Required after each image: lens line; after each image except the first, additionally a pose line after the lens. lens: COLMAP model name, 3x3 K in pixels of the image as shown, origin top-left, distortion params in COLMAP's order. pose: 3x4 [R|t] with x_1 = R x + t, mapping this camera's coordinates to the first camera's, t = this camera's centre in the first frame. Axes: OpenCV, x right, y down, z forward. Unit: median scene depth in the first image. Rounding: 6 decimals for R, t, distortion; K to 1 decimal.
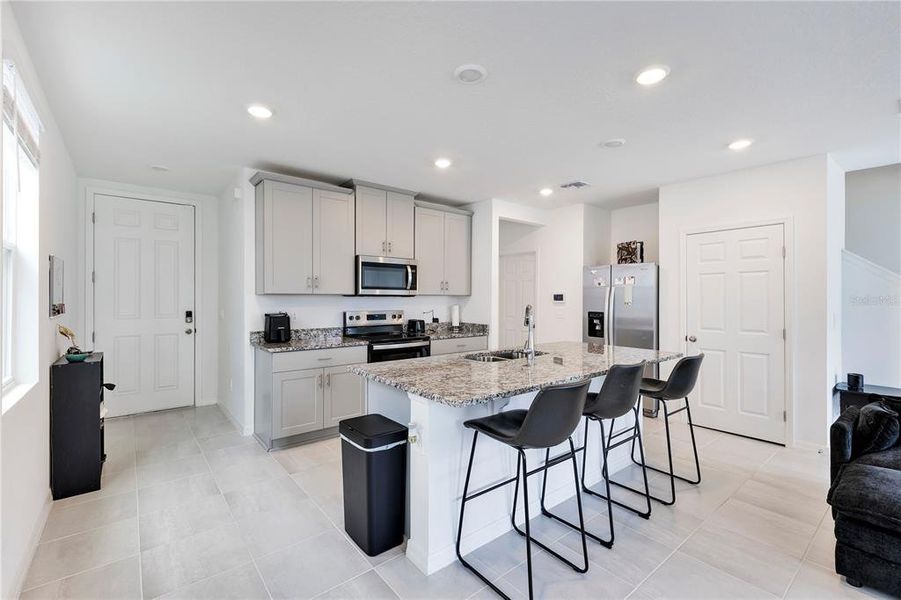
lens RADIAL K [[400.6, 0, 456.2], [0, 400.6, 296.4], [0, 0, 1]] dist [0.003999, 0.000265]
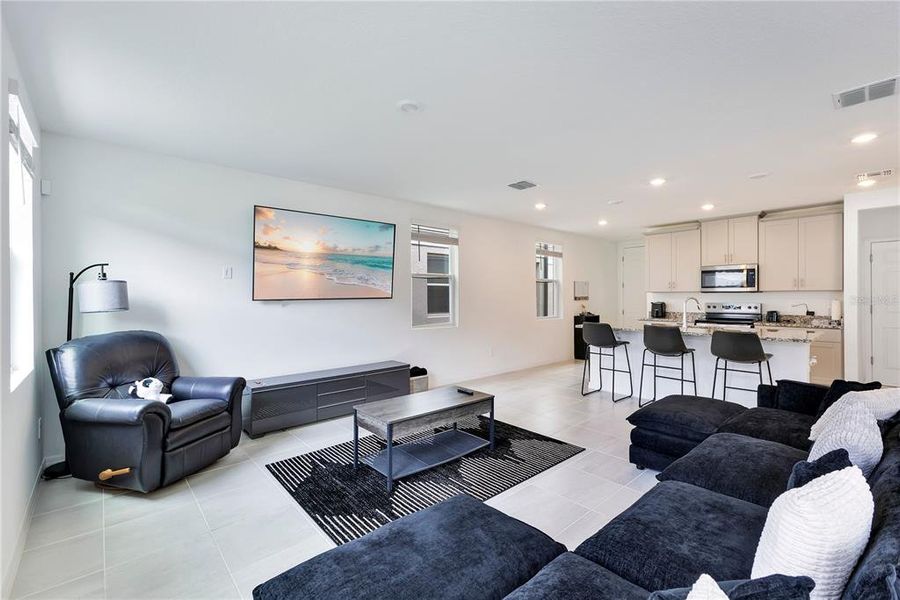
lens RADIAL K [[393.4, 0, 449.6], [0, 393.4, 297.2], [0, 0, 1]] dist [0.001938, 0.000194]
pose [[0.035115, -0.001107, -0.999383, 1.165215], [0.005600, 0.999984, -0.000911, 0.012263], [0.999368, -0.005565, 0.035121, -0.045203]]
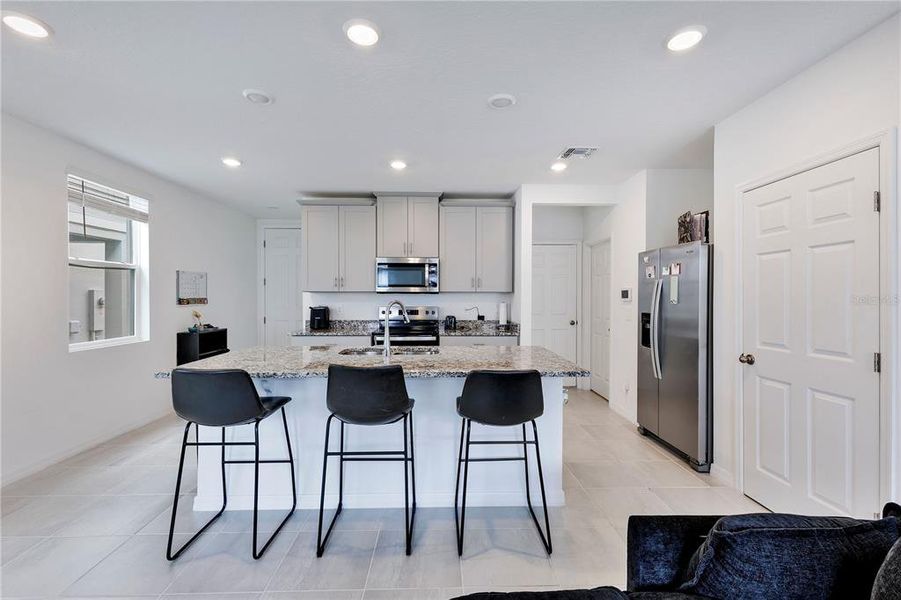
lens RADIAL K [[393.9, 0, 450.1], [0, 393.9, 297.2], [0, 0, 1]] dist [0.001938, 0.000194]
pose [[0.787700, 0.000786, -0.616058, 0.562534], [0.001478, 0.999994, 0.003166, 0.006858], [0.616057, -0.003404, 0.787695, 0.218917]]
